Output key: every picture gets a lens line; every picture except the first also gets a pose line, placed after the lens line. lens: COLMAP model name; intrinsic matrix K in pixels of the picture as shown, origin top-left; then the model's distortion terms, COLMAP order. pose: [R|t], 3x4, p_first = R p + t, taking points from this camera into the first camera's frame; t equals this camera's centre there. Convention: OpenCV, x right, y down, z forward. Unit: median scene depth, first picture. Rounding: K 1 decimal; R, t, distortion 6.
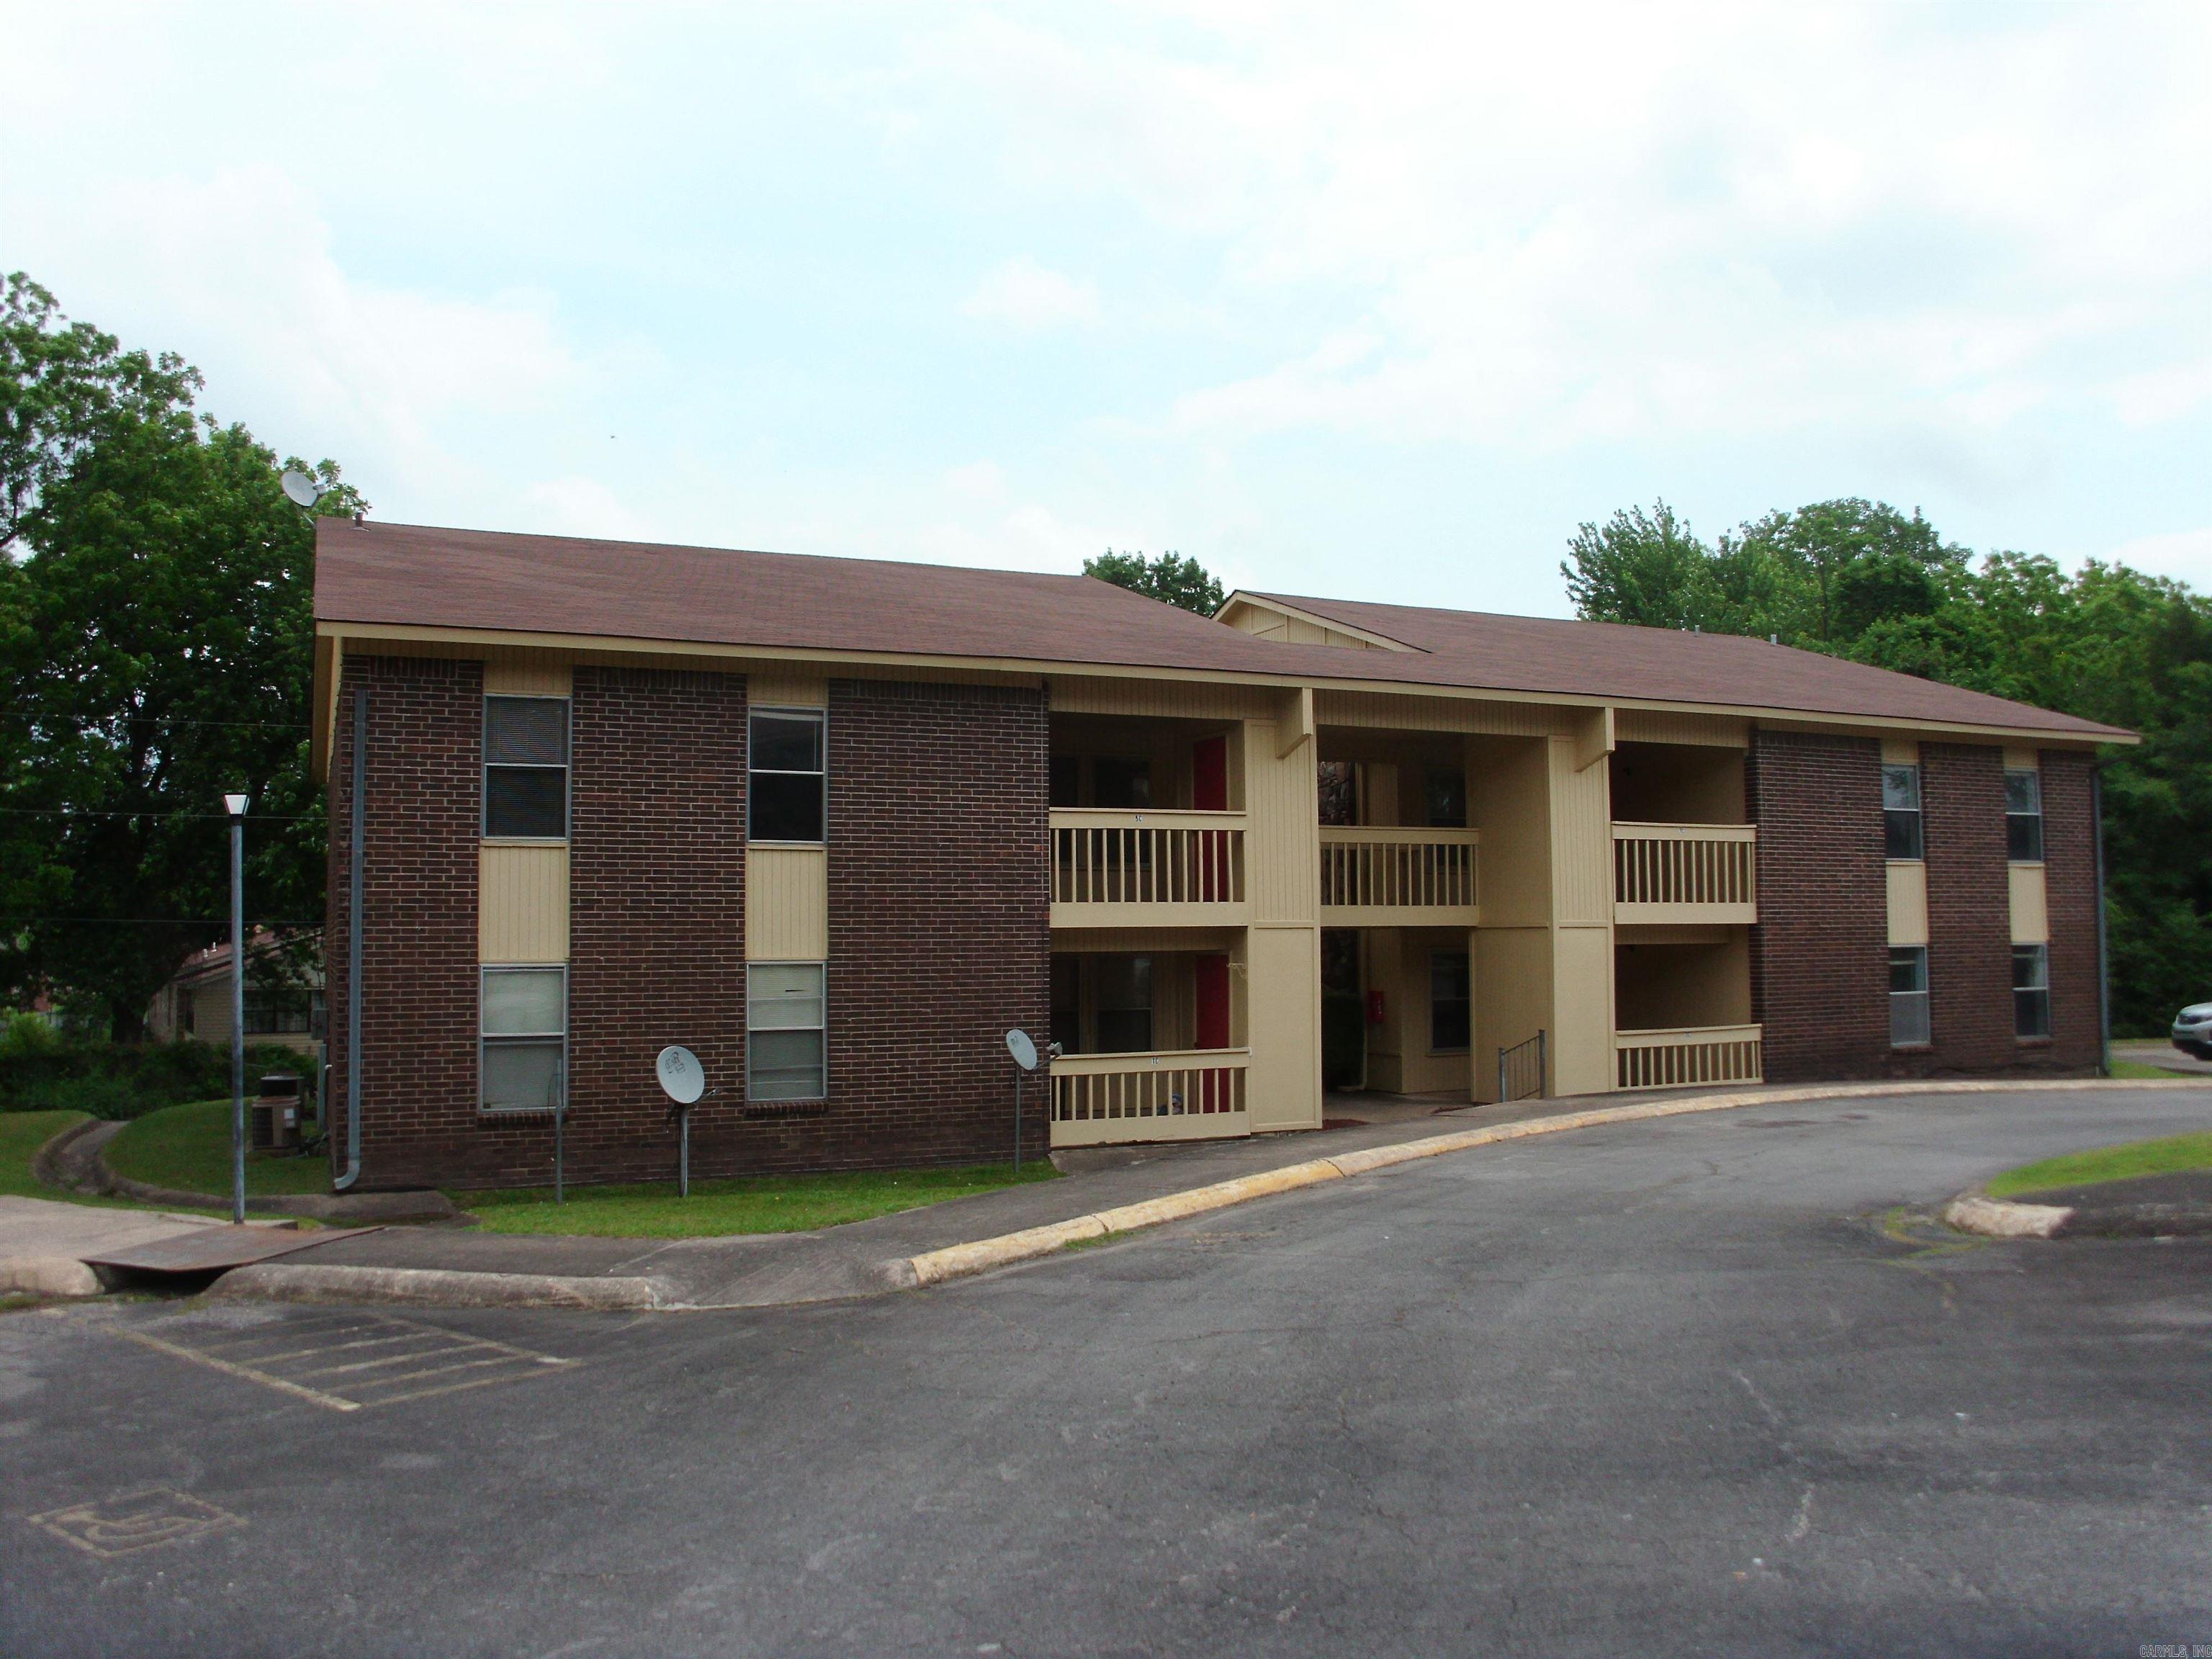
lens RADIAL K [[1804.8, 0, 1106.0], [0, 1804.8, 829.5], [0, 0, 1]] dist [-0.151710, 0.127642]
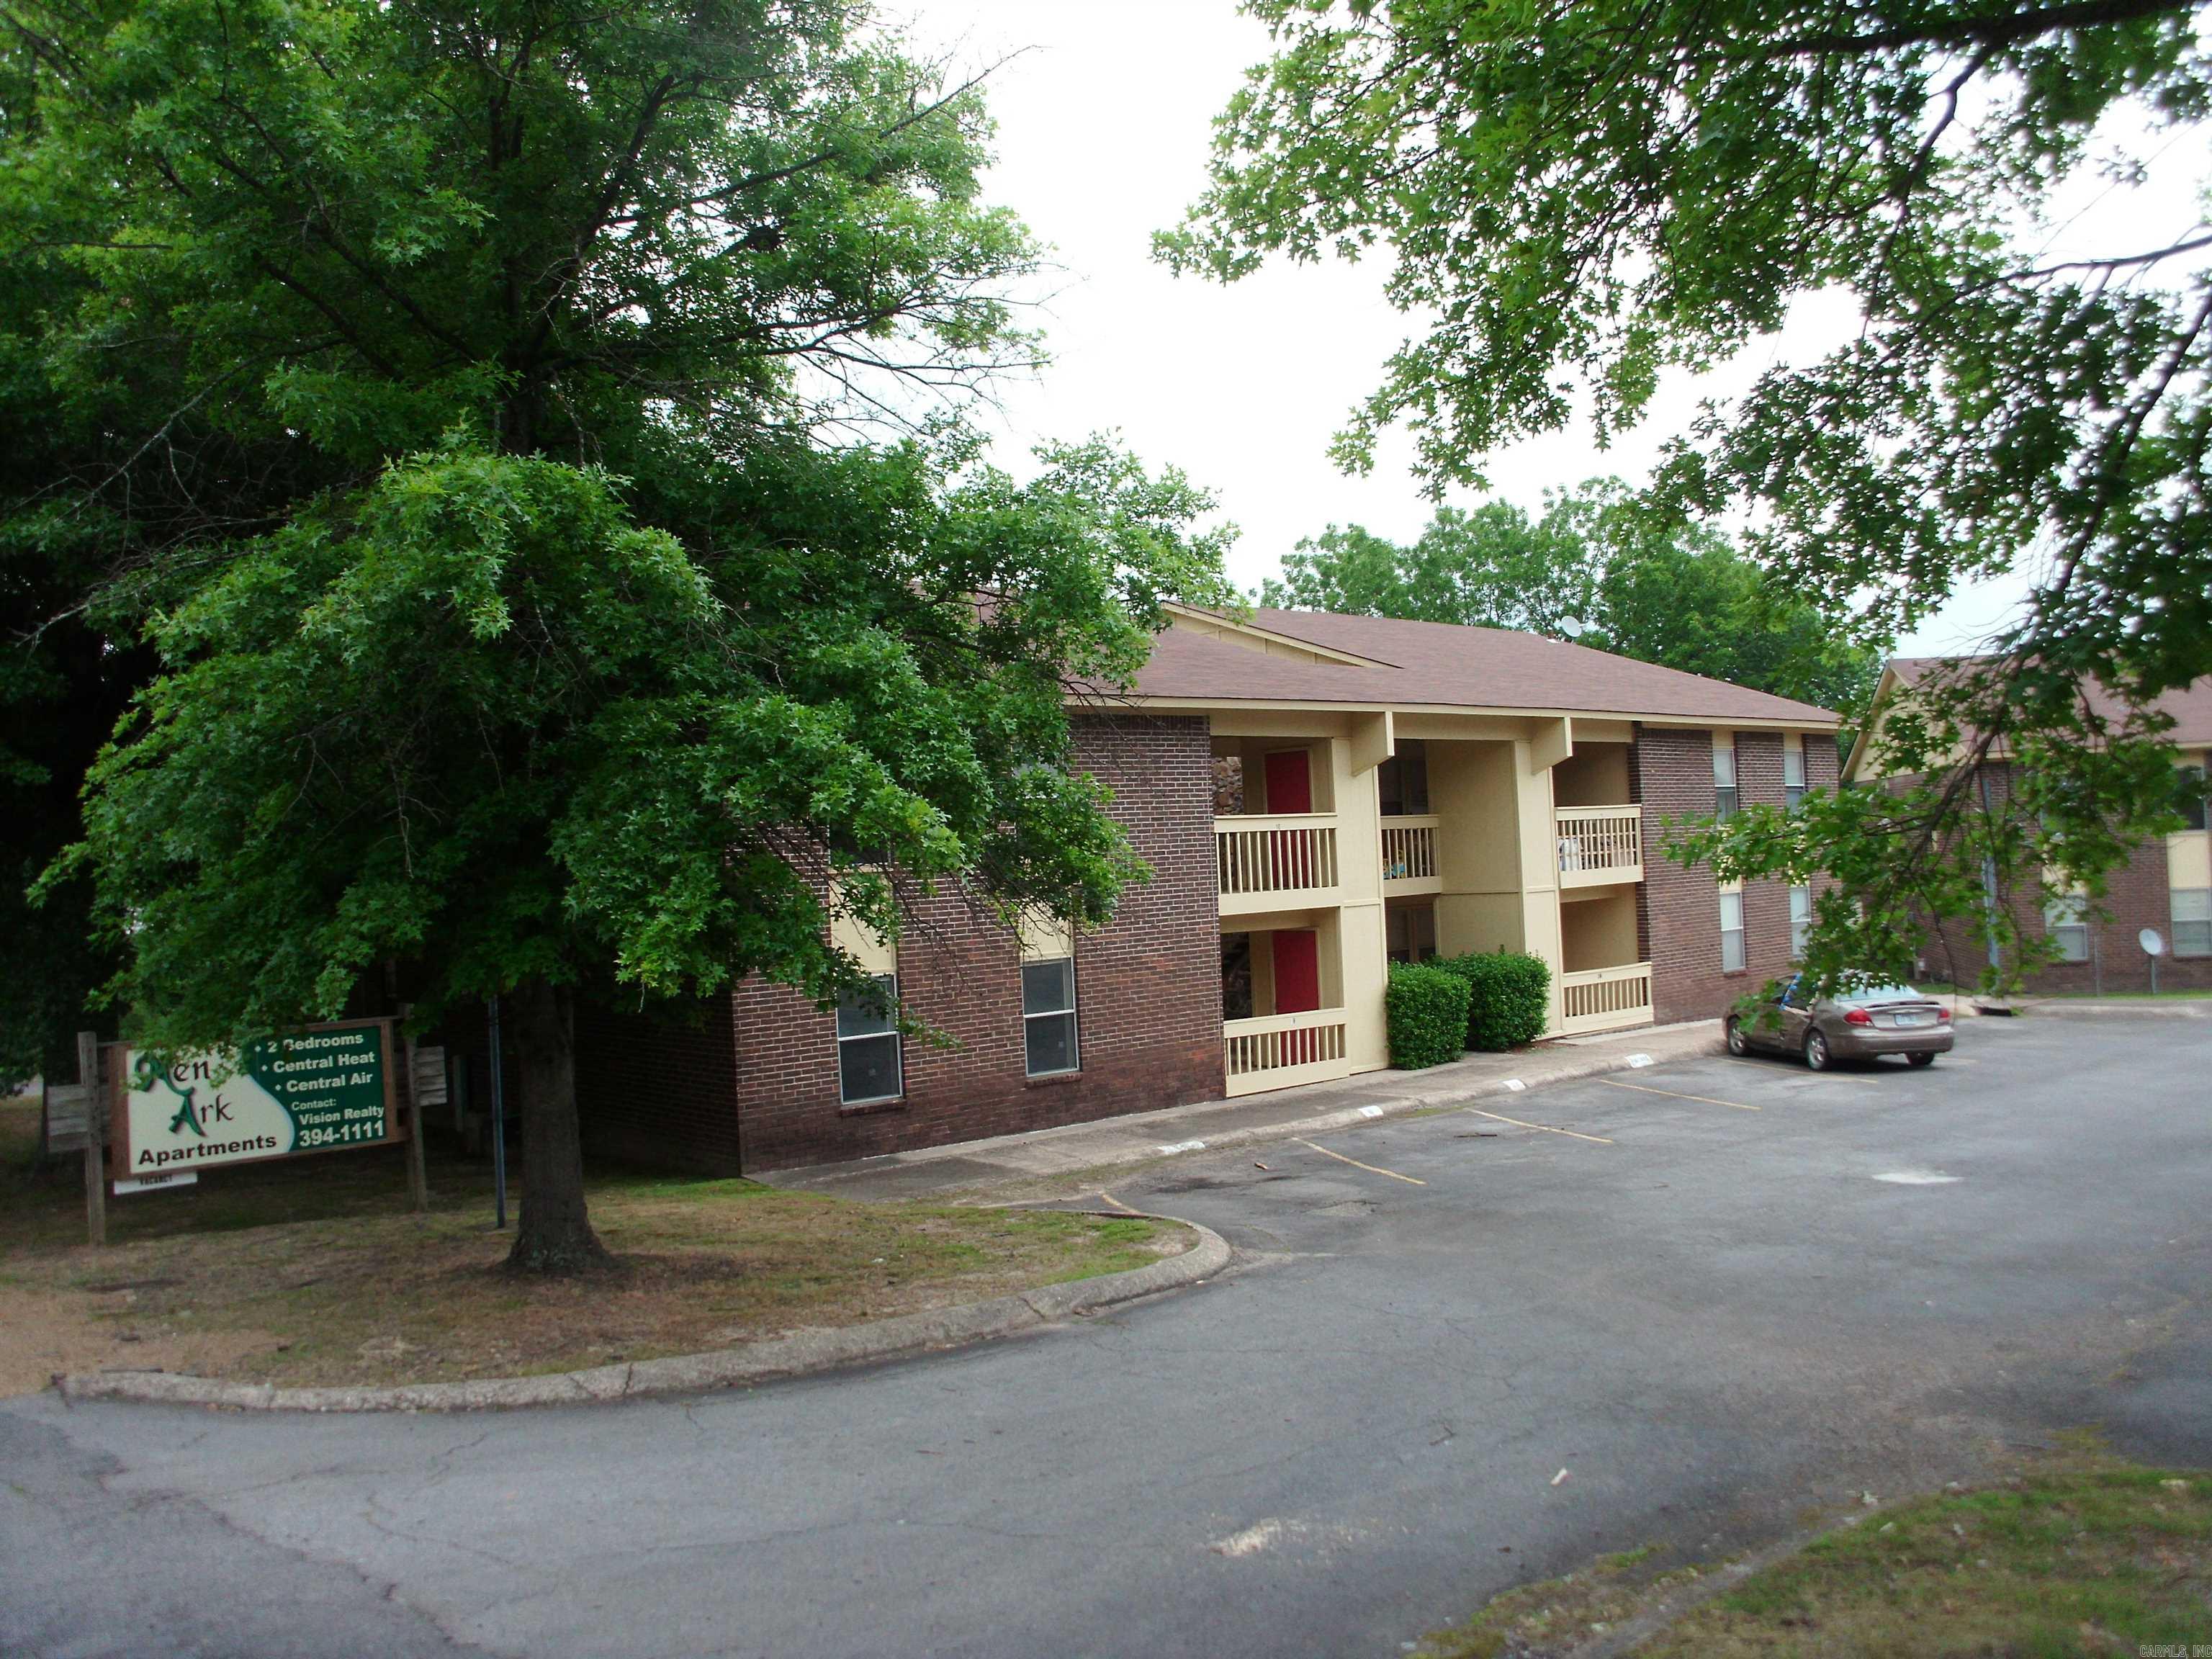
lens RADIAL K [[1804.8, 0, 1106.0], [0, 1804.8, 829.5], [0, 0, 1]] dist [-0.151710, 0.127642]
pose [[0.956280, -0.053055, 0.287600, -0.470930], [0.053423, 0.998550, 0.006575, -0.016800], [-0.287532, 0.009077, 0.957728, -0.139562]]
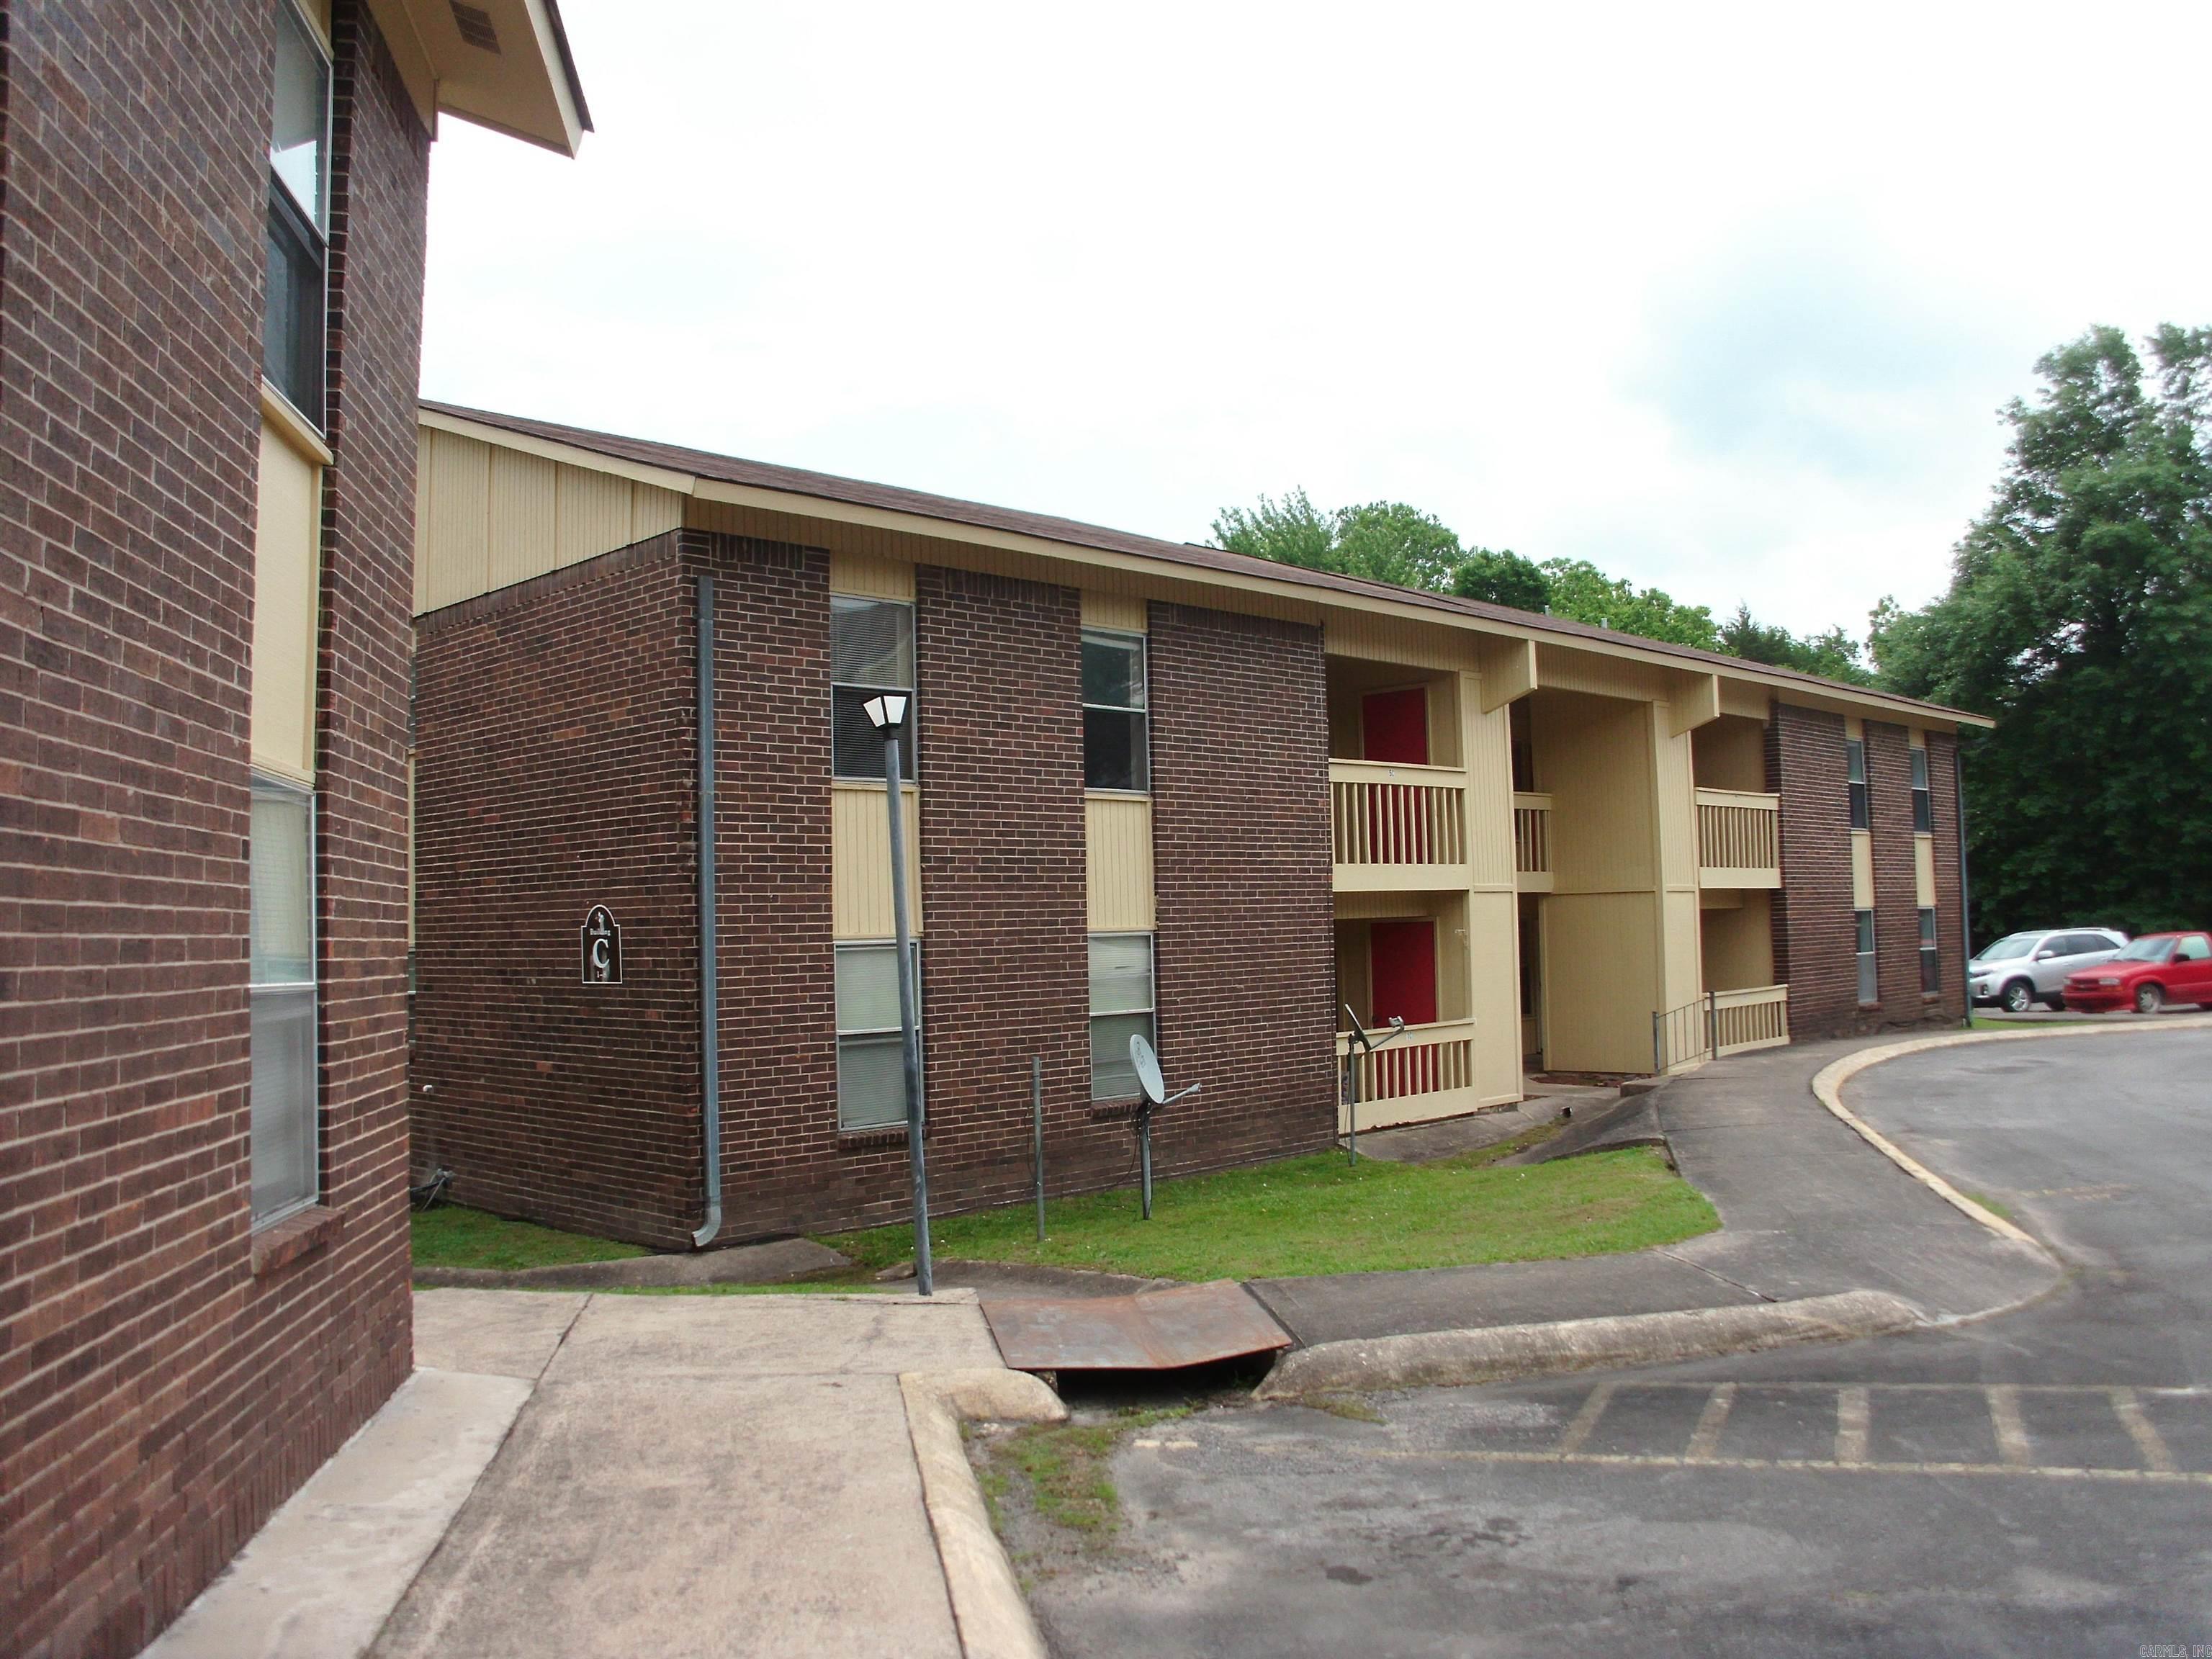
lens RADIAL K [[1804.8, 0, 1106.0], [0, 1804.8, 829.5], [0, 0, 1]] dist [-0.151710, 0.127642]
pose [[0.939580, 0.002740, 0.342319, -0.469835], [-0.003648, 0.999991, 0.002010, 0.023283], [-0.342310, -0.003137, 0.939582, 0.205998]]
